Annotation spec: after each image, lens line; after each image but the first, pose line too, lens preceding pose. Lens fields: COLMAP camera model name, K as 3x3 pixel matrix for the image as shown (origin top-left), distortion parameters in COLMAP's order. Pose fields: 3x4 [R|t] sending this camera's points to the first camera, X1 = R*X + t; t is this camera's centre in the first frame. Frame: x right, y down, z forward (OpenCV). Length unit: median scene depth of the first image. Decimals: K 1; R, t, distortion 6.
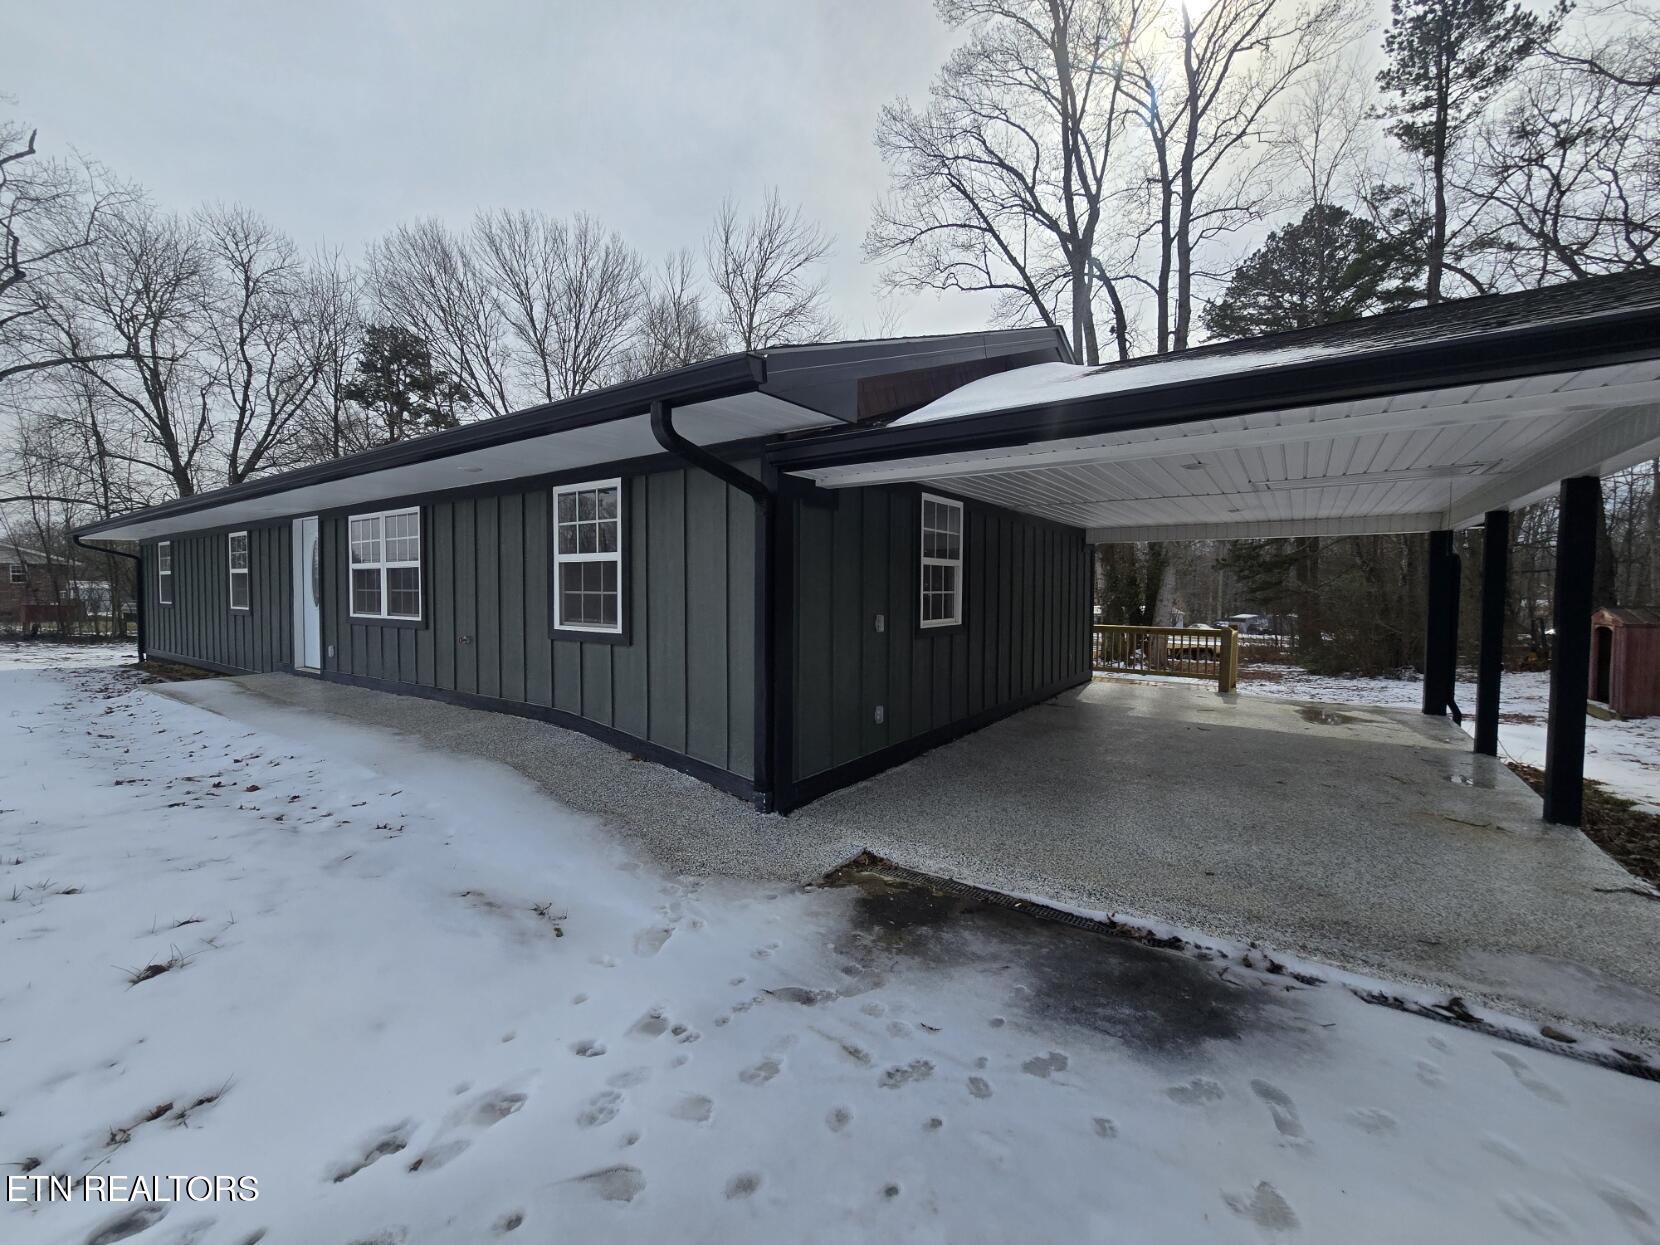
lens RADIAL K [[676.7, 0, 830.0], [0, 676.7, 622.5], [0, 0, 1]] dist [-0.000126, -0.000009]
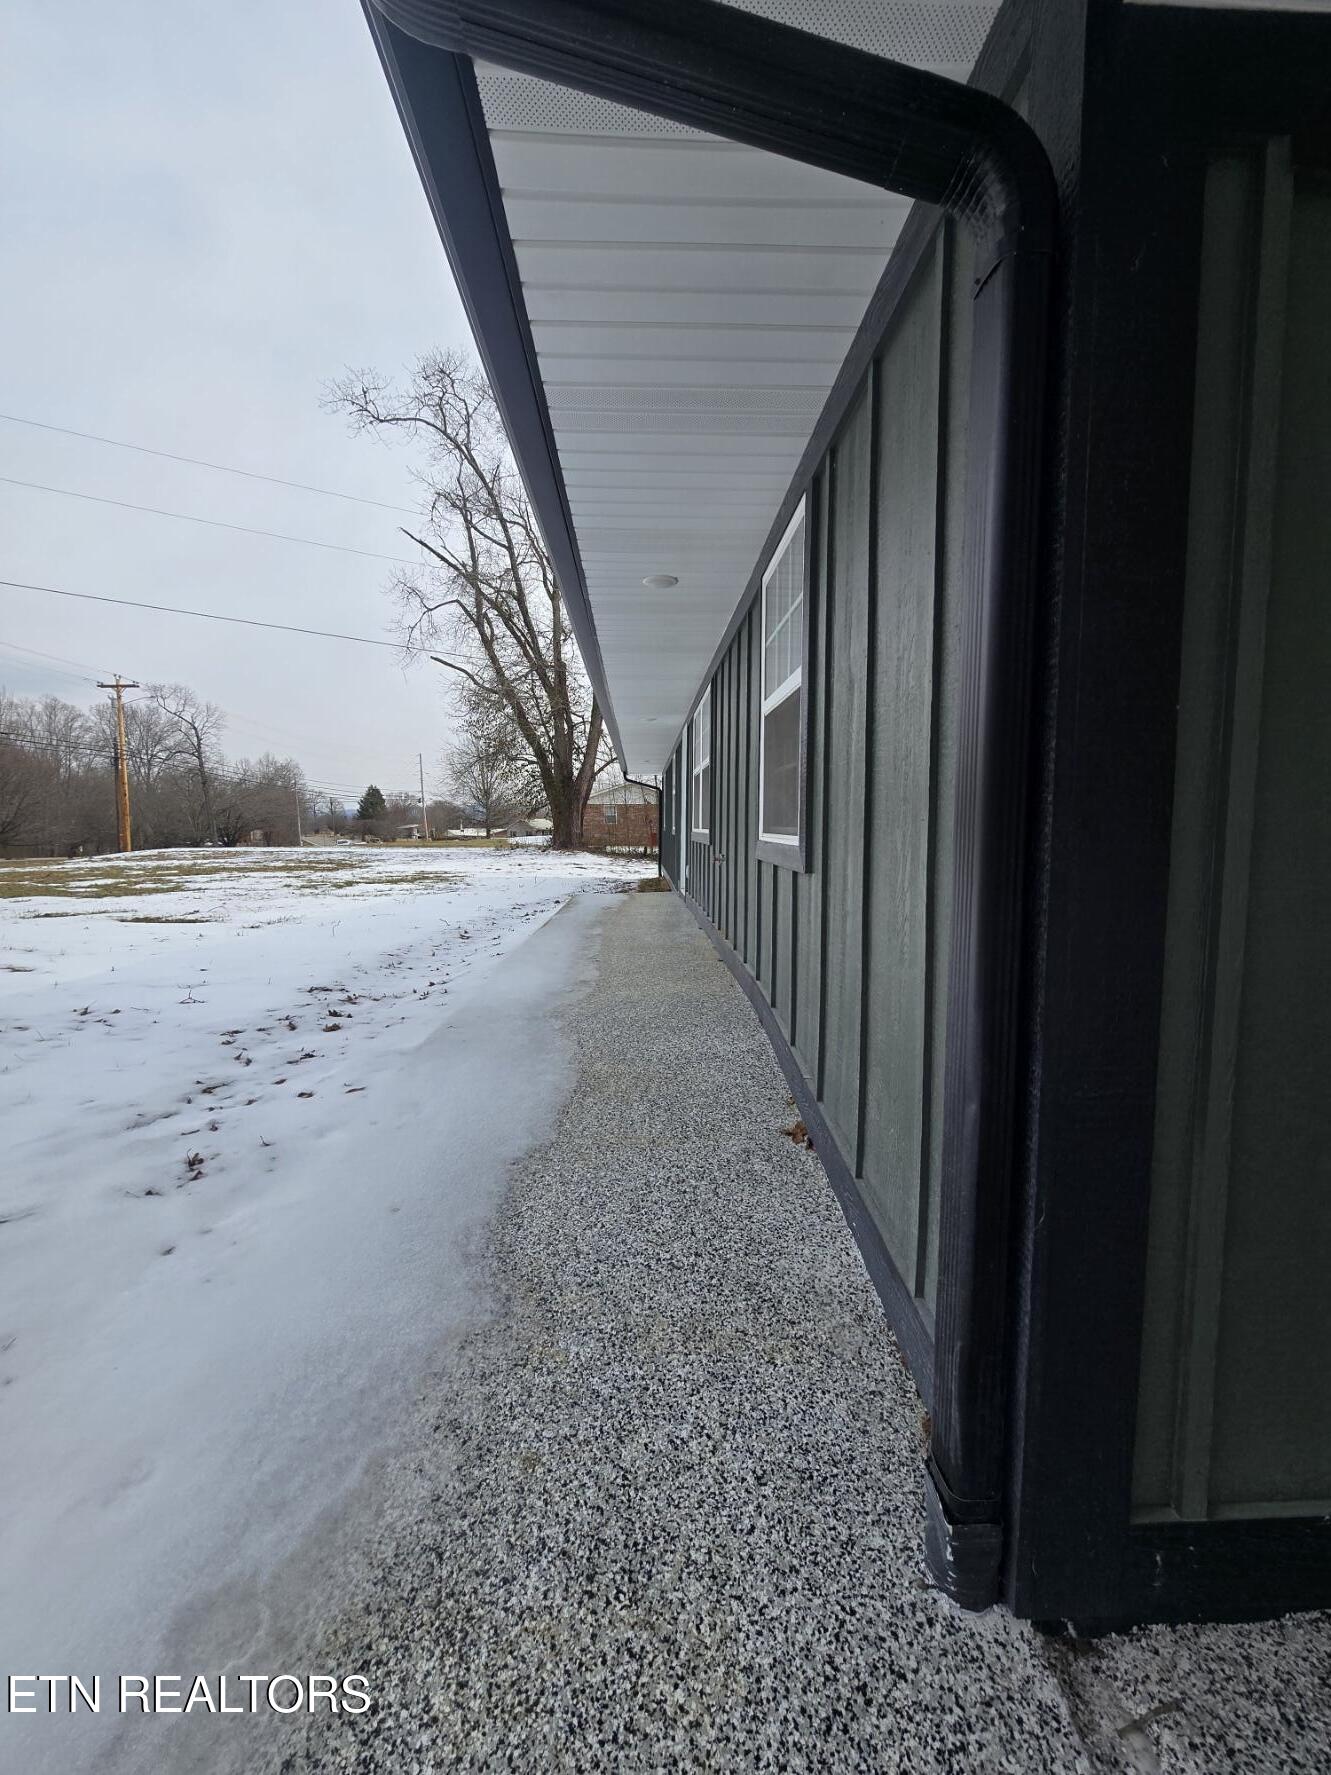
lens RADIAL K [[719.9, 0, 664.0], [0, 719.9, 881.7], [0, 0, 1]] dist [-0.001806, -0.000228]
pose [[0.603361, 0.066475, -0.794693, 0.031948], [-0.036800, 0.997779, 0.055523, 0.019975], [0.796619, -0.004256, 0.604467, 0.862553]]
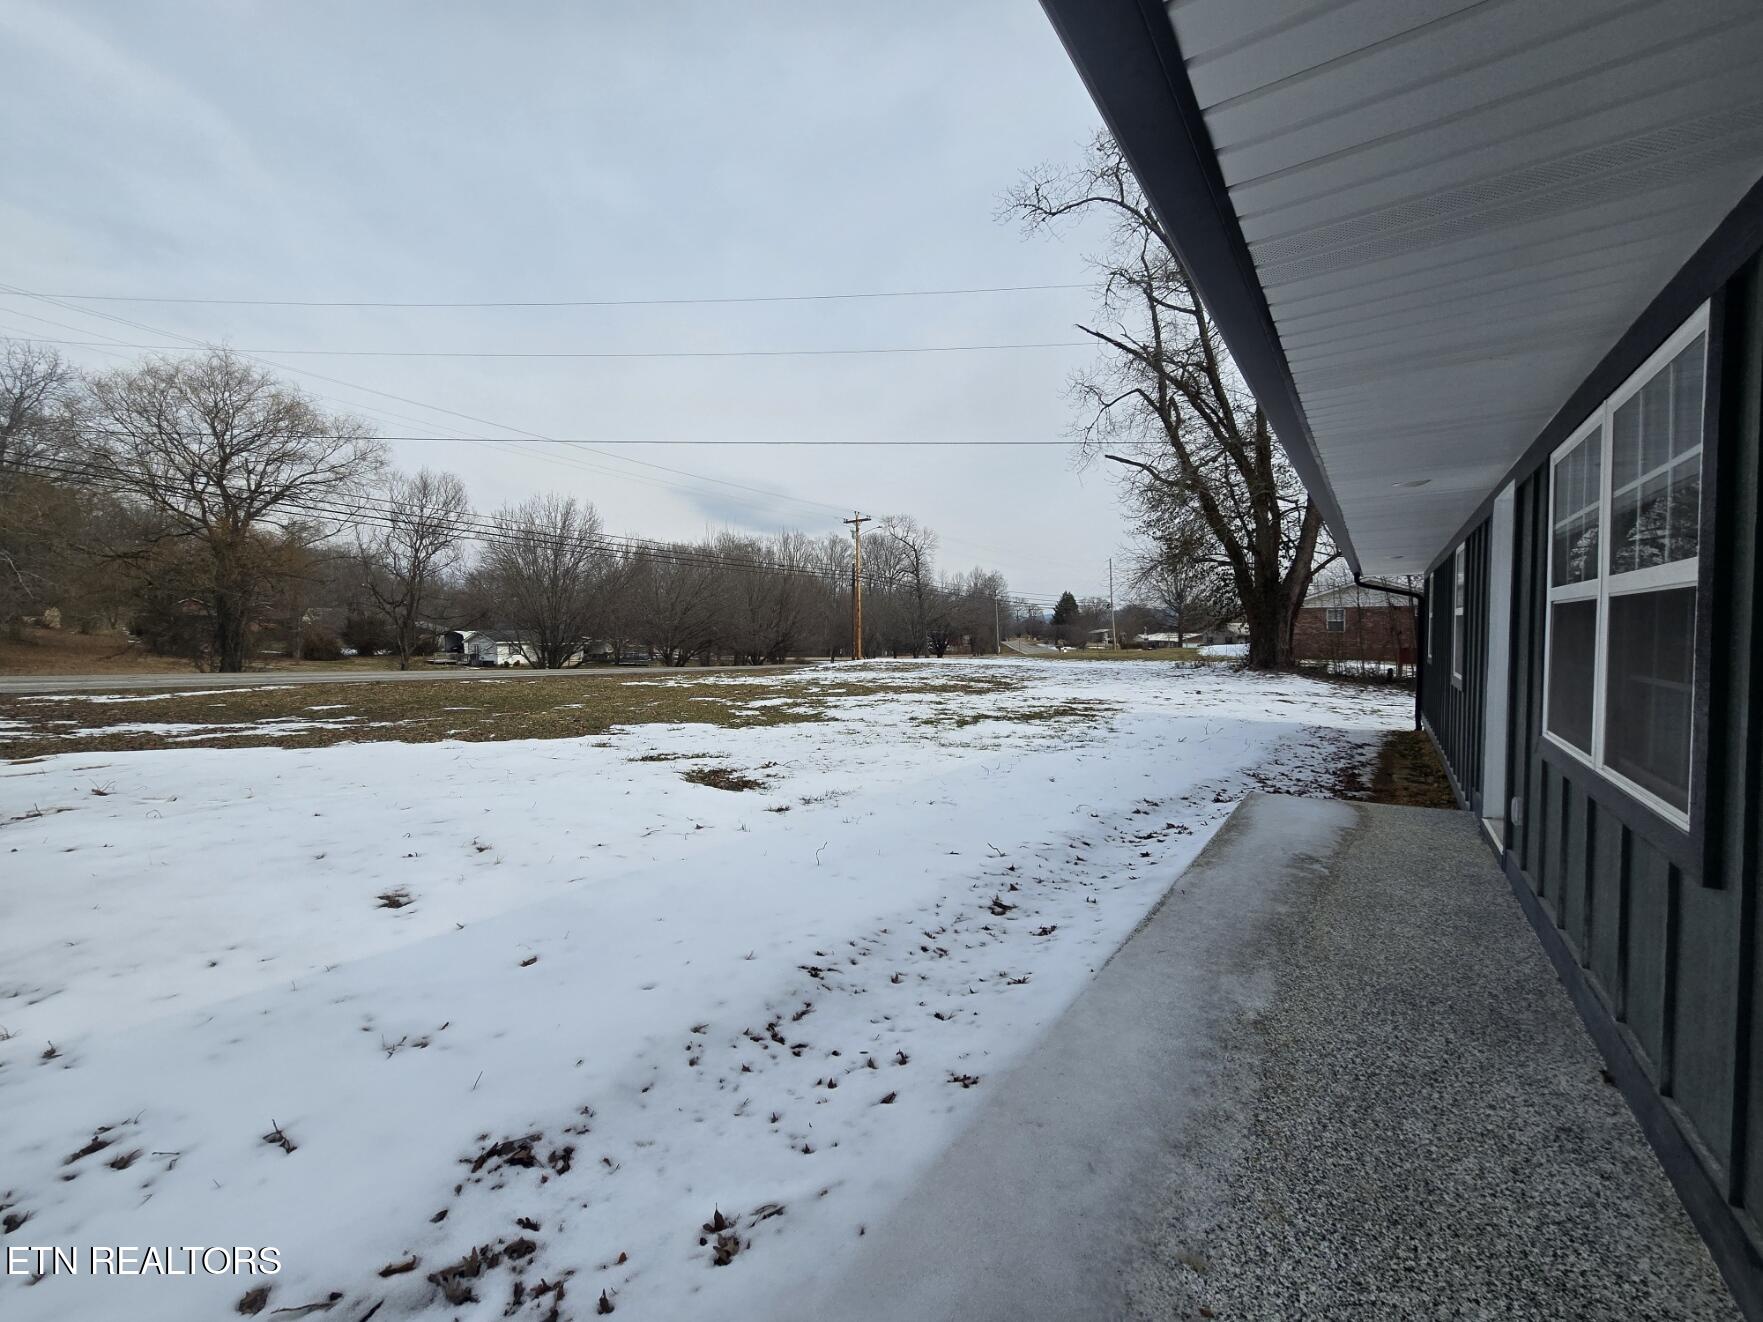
lens RADIAL K [[712.9, 0, 880.4], [0, 712.9, 652.2], [0, 0, 1]] dist [-0.002286, -0.000121]
pose [[0.003931, 0.035447, -0.999364, -0.782679], [-0.034565, 0.998779, 0.035291, -0.117305], [0.999395, 0.034404, 0.005152, 1.409903]]
